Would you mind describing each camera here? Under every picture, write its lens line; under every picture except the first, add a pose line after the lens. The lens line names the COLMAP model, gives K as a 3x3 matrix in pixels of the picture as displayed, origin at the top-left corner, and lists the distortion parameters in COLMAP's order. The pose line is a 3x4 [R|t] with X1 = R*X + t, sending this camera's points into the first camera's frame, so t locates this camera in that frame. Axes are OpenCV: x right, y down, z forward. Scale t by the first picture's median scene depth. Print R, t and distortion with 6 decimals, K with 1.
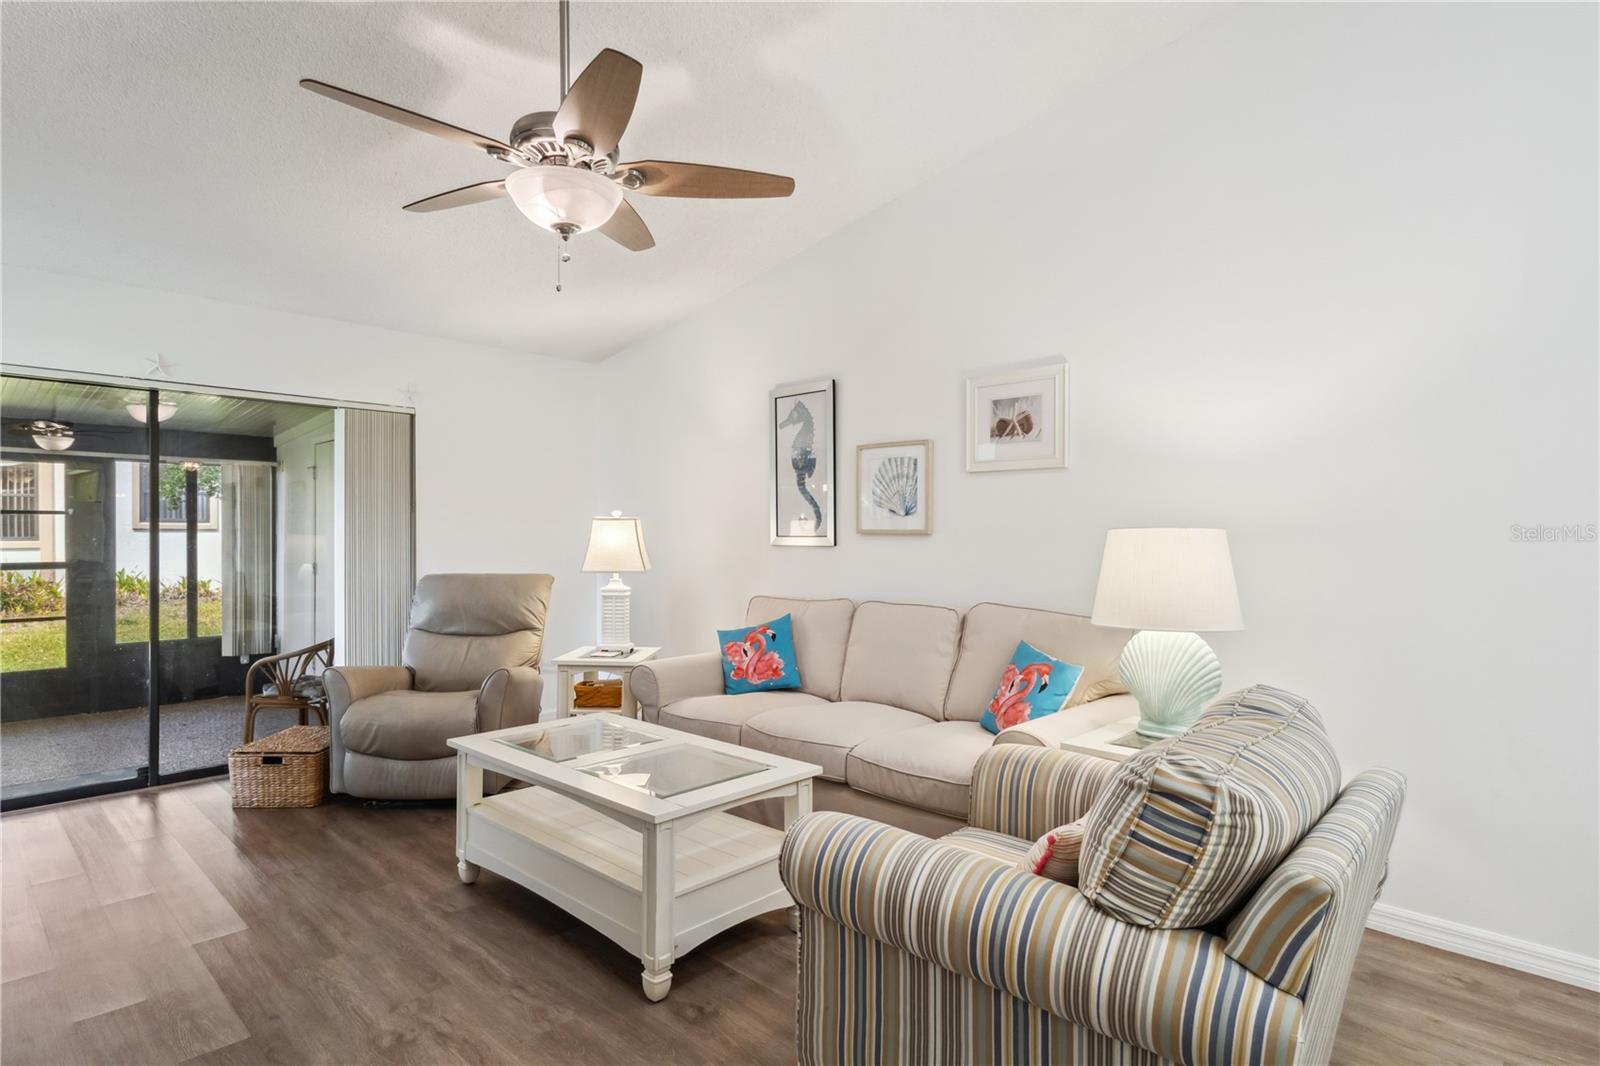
lens RADIAL K [[847.2, 0, 800.0], [0, 847.2, 533.0], [0, 0, 1]] dist [0.015283, -0.000124]
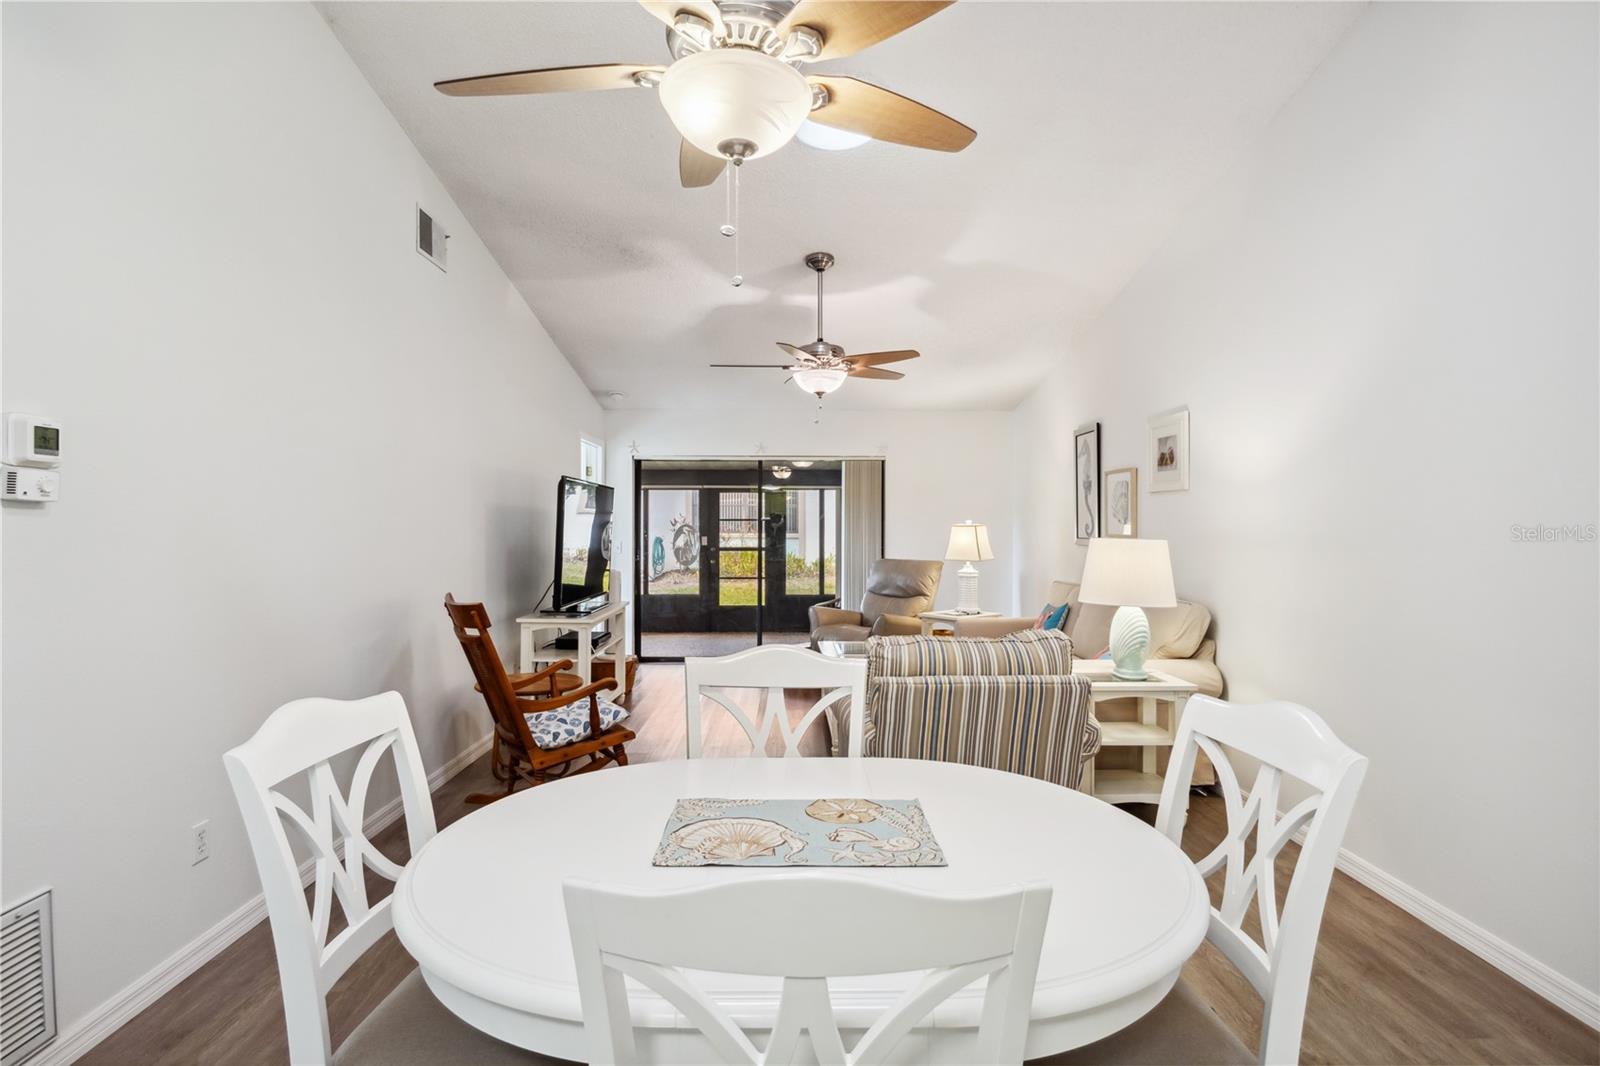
lens RADIAL K [[845.5, 0, 795.2], [0, 845.5, 521.2], [0, 0, 1]] dist [-0.000768, 0.000583]
pose [[0.696000, -0.003471, -0.718034, 0.648451], [0.000127, 0.999989, -0.004711, -0.017856], [0.718042, 0.003188, 0.695993, -0.271542]]
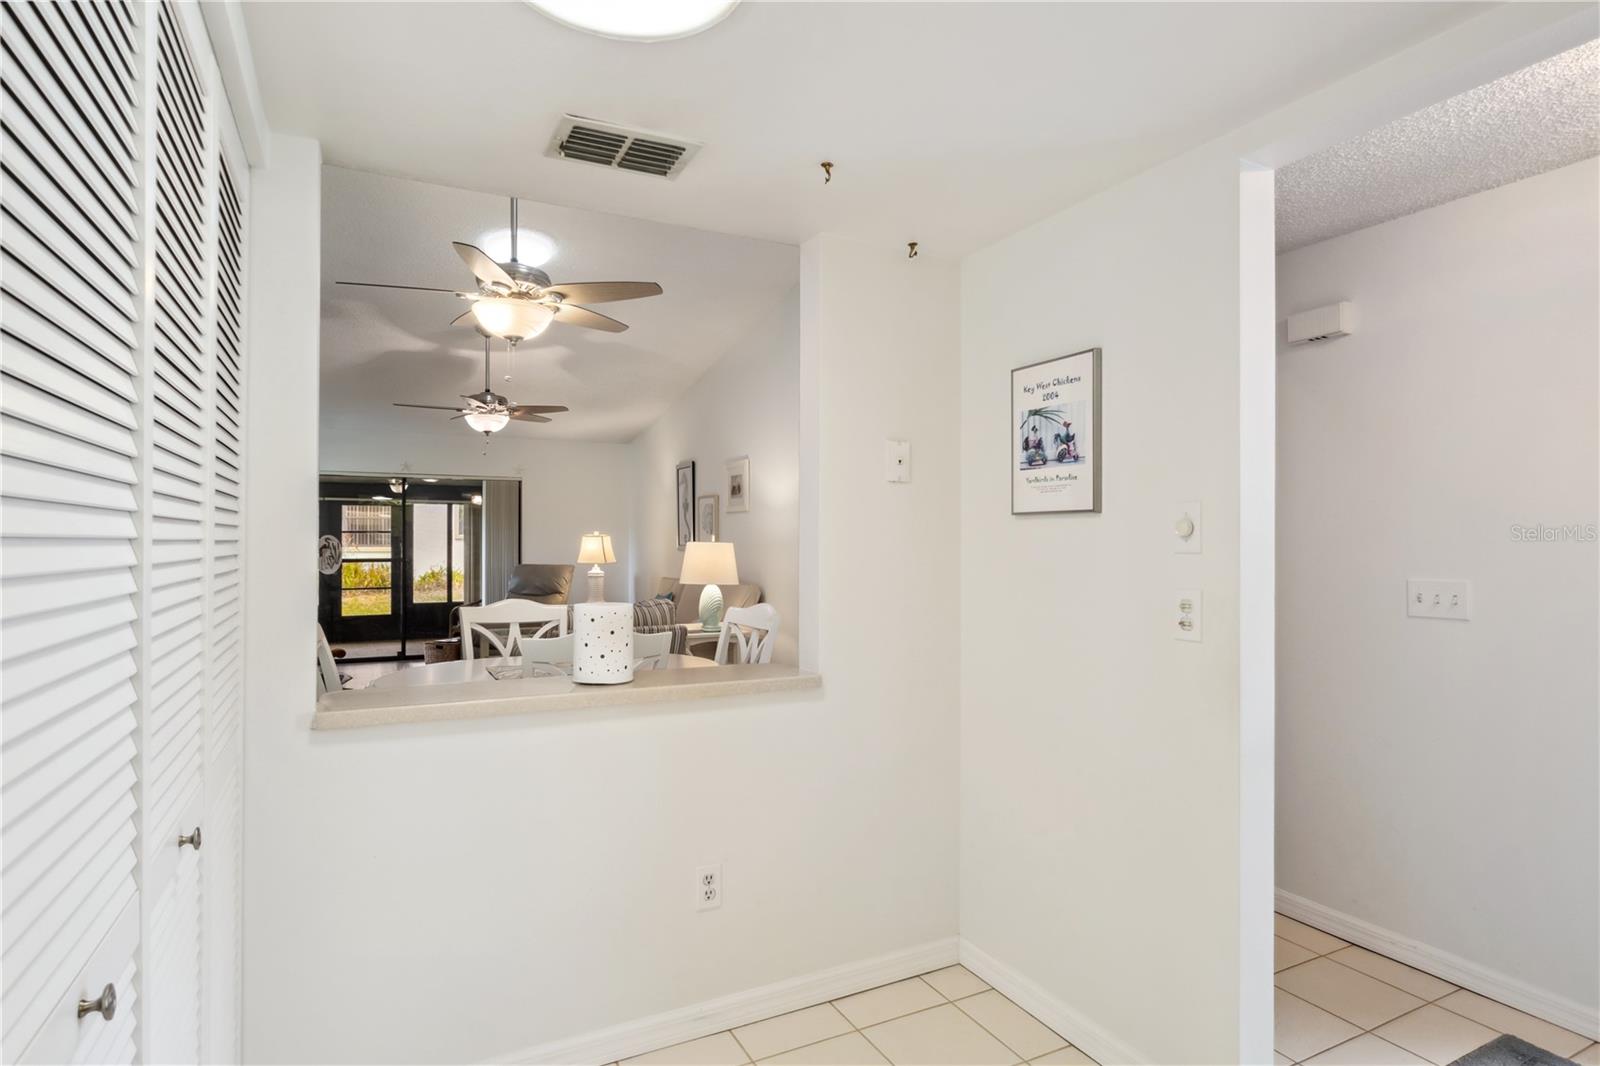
lens RADIAL K [[873.3, 0, 800.0], [0, 873.3, 533.0], [0, 0, 1]] dist [0.000090, 0.000102]
pose [[0.942698, -0.004791, -0.333613, 0.871640], [0.002403, 0.999968, -0.007569, -0.007623], [0.333639, 0.006333, 0.942680, -0.704247]]
